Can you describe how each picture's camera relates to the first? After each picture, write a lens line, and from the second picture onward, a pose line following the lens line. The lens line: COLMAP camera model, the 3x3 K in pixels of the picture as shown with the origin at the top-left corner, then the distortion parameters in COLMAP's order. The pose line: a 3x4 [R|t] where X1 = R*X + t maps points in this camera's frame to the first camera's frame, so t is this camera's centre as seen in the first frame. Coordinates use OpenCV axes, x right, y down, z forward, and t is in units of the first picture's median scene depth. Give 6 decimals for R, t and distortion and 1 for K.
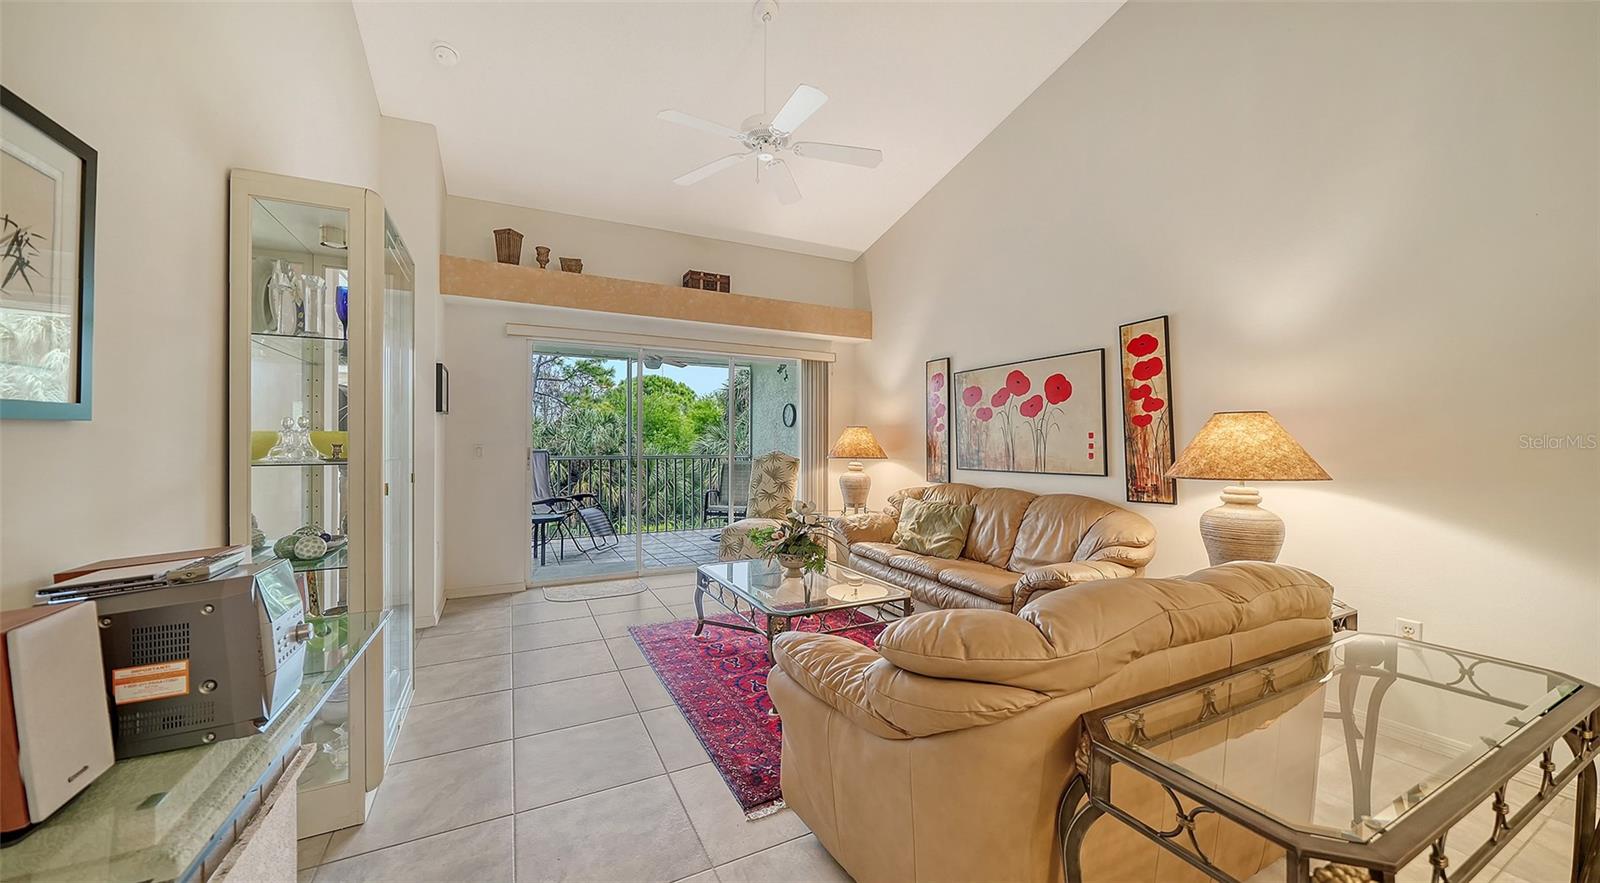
lens RADIAL K [[576.2, 0, 797.7], [0, 576.2, 415.8], [0, 0, 1]] dist [-0.007519, 0.000095]
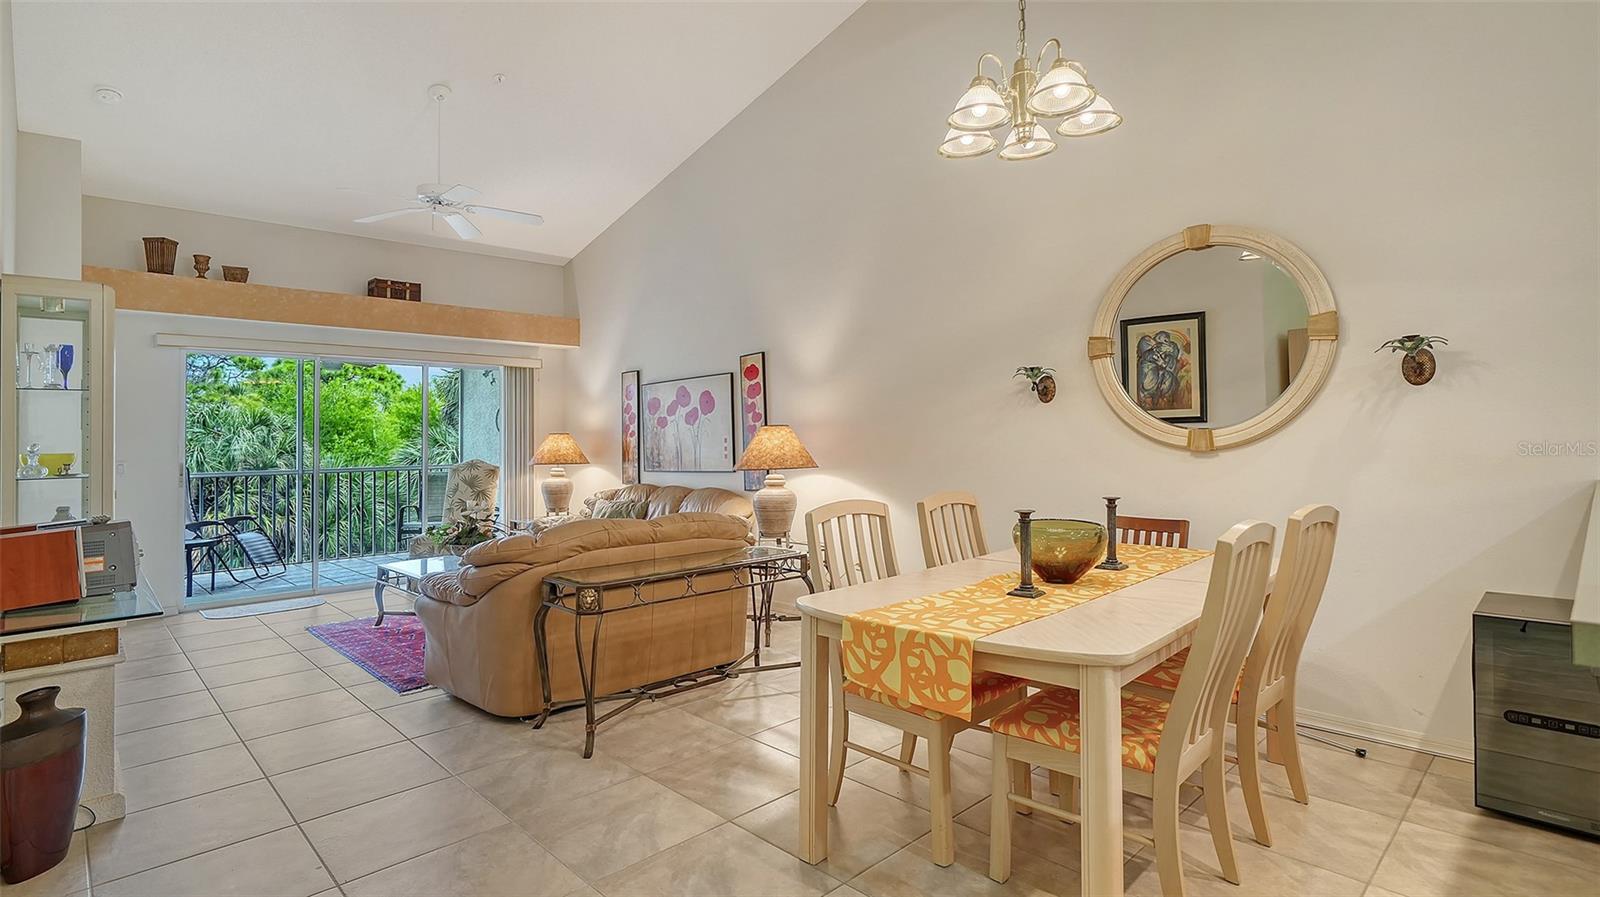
lens RADIAL K [[784.8, 0, 819.3], [0, 784.8, 396.7], [0, 0, 1]] dist [0.001369, 0.000658]
pose [[0.952686, -0.003671, 0.303935, 0.147641], [0.007594, 0.999902, -0.011728, -0.032850], [-0.303862, 0.013481, 0.952621, -0.587069]]
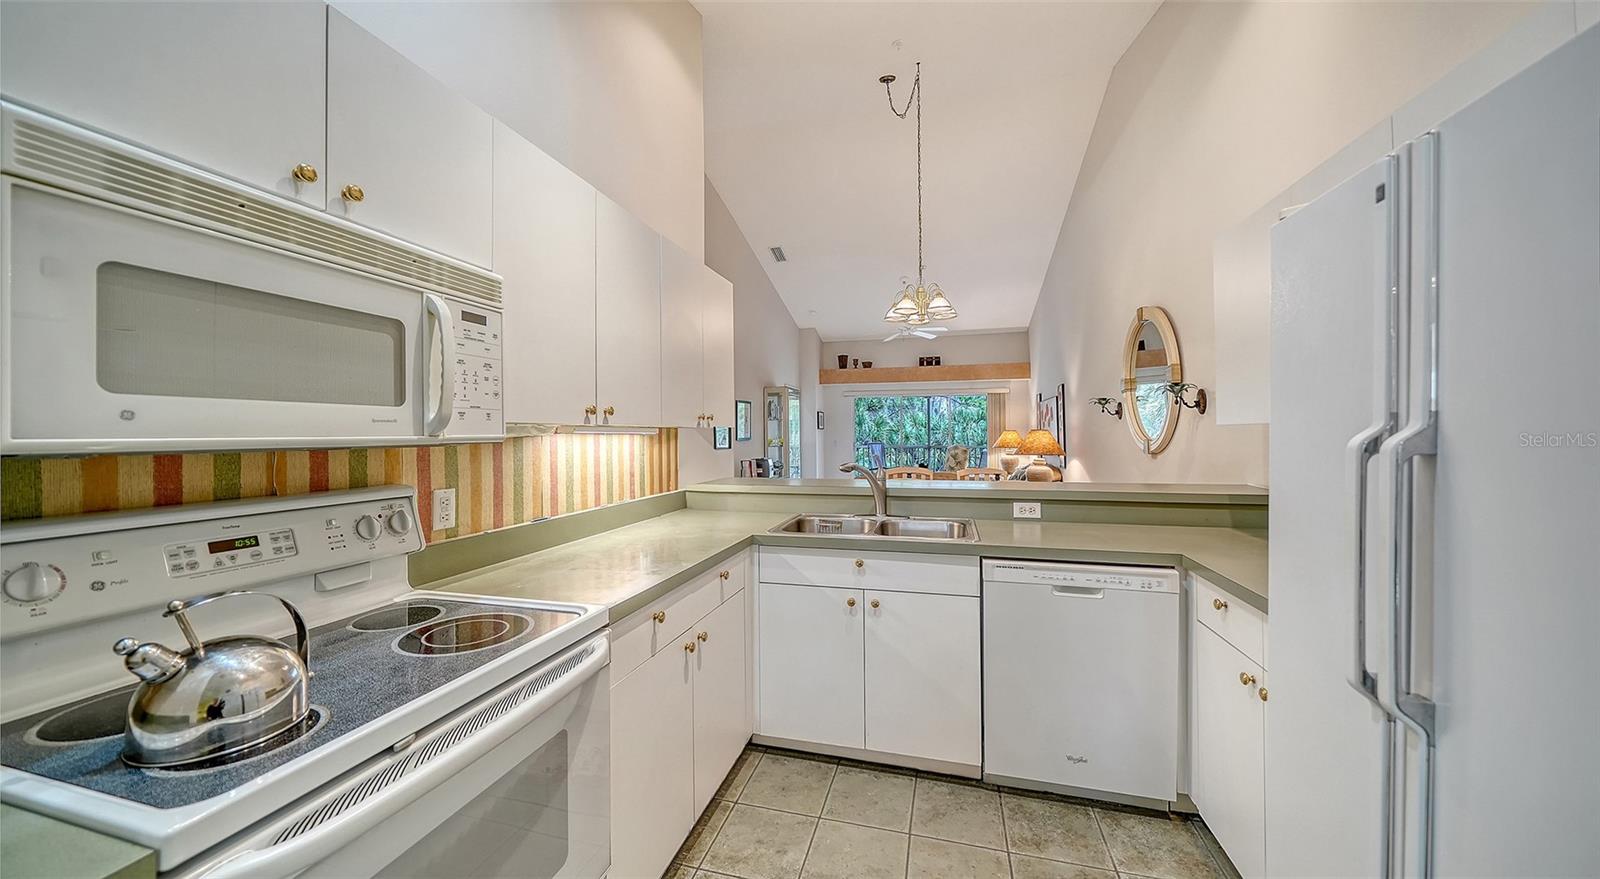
lens RADIAL K [[563.7, 0, 800.0], [0, 563.7, 439.5], [0, 0, 1]] dist [0.022345, 0.000017]
pose [[0.755967, -0.000972, -0.654609, 0.958415], [0.038302, 0.998351, 0.042750, -0.066728], [0.653488, -0.057391, 0.754758, -0.991304]]
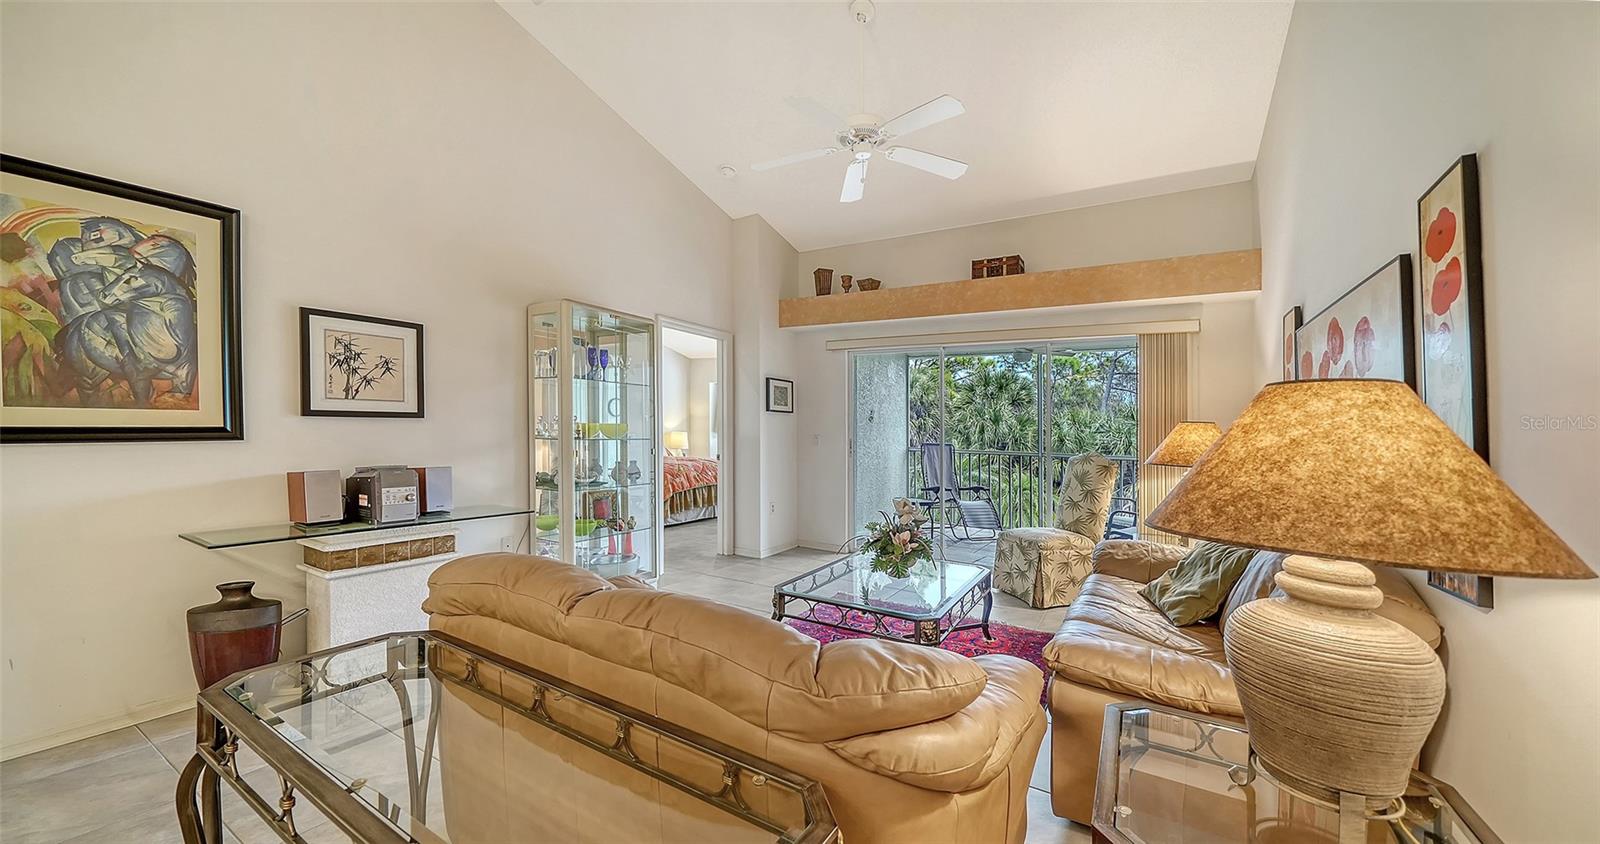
lens RADIAL K [[568.9, 0, 786.8], [0, 568.9, 421.9], [0, 0, 1]] dist [-0.000815, -0.000055]
pose [[0.524357, -0.000771, -0.851498, 0.532740], [0.014295, 0.999867, 0.007897, 0.007494], [0.851379, -0.016314, 0.524298, 0.259391]]
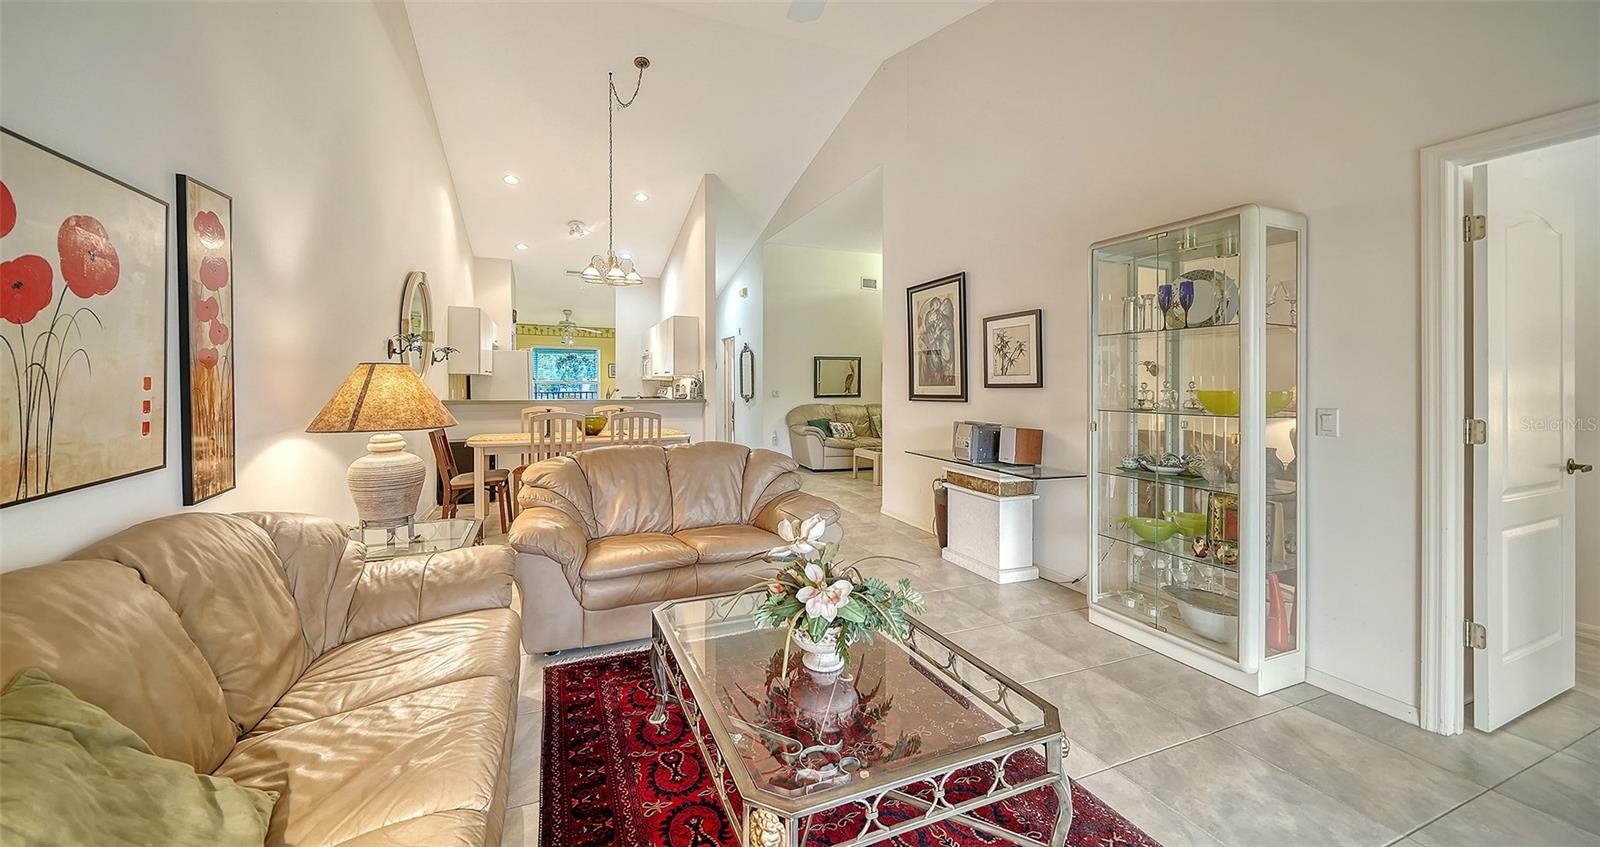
lens RADIAL K [[603.0, 0, 795.5], [0, 603.0, 385.8], [0, 0, 1]] dist [-0.001880, -0.000109]
pose [[-0.997114, -0.009787, 0.075287, -0.027985], [-0.012841, 0.999110, -0.040186, 0.039687], [-0.074827, -0.041037, -0.996352, 1.171812]]
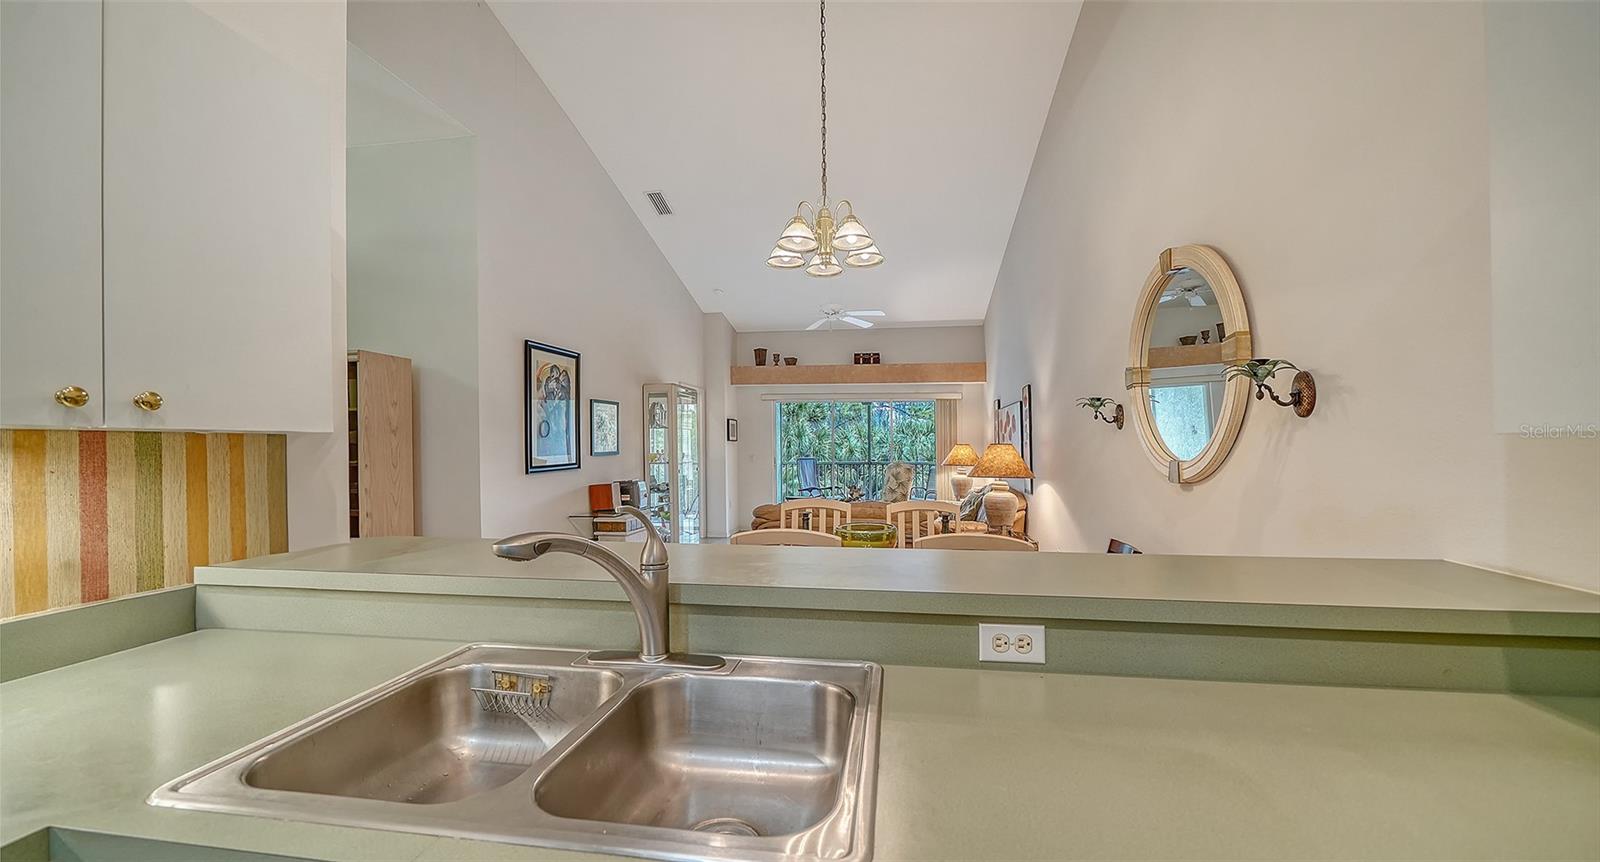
lens RADIAL K [[603.4, 0, 803.2], [0, 603.4, 446.3], [0, 0, 1]] dist [-0.000146, 0.000025]
pose [[0.817534, -0.002669, -0.575875, 0.823414], [0.028053, 0.998987, 0.035195, -0.051994], [0.575197, -0.044928, 0.816780, -0.642956]]
